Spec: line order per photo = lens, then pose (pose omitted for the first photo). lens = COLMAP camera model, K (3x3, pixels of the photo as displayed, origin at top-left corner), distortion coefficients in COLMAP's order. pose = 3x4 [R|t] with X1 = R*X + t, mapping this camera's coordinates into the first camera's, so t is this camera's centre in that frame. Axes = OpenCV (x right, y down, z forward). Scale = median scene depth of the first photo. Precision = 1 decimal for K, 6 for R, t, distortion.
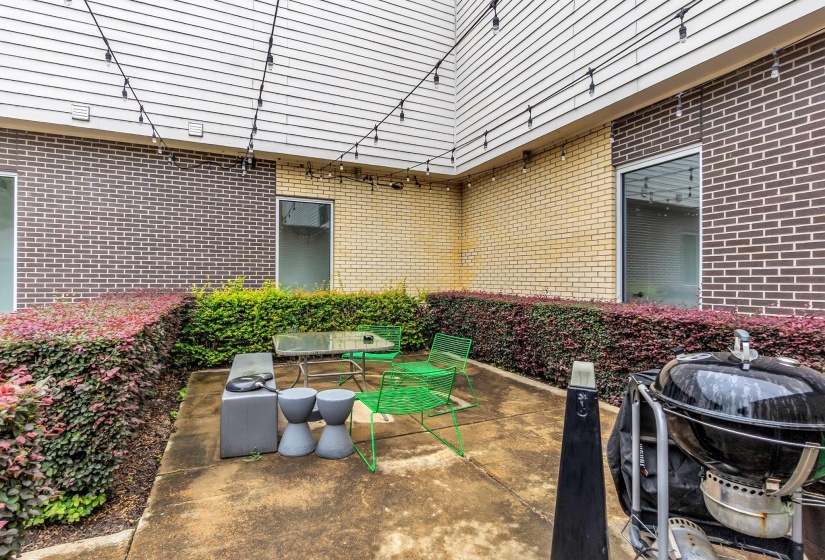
lens RADIAL K [[430.5, 0, 412.5], [0, 430.5, 280.0], [0, 0, 1]] dist [-0.000059, 0.000107]
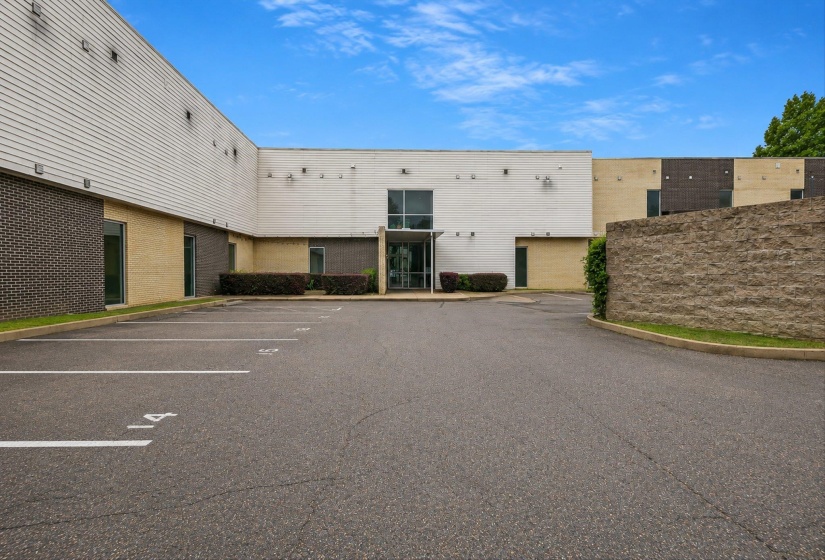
lens RADIAL K [[430.5, 0, 412.5], [0, 430.5, 280.0], [0, 0, 1]] dist [-0.000059, 0.000107]
pose [[0.374144, -0.010870, 0.927307, -2.516918], [0.000318, 0.999933, 0.011593, 0.051312], [-0.927371, -0.004043, 0.374122, -1.377951]]
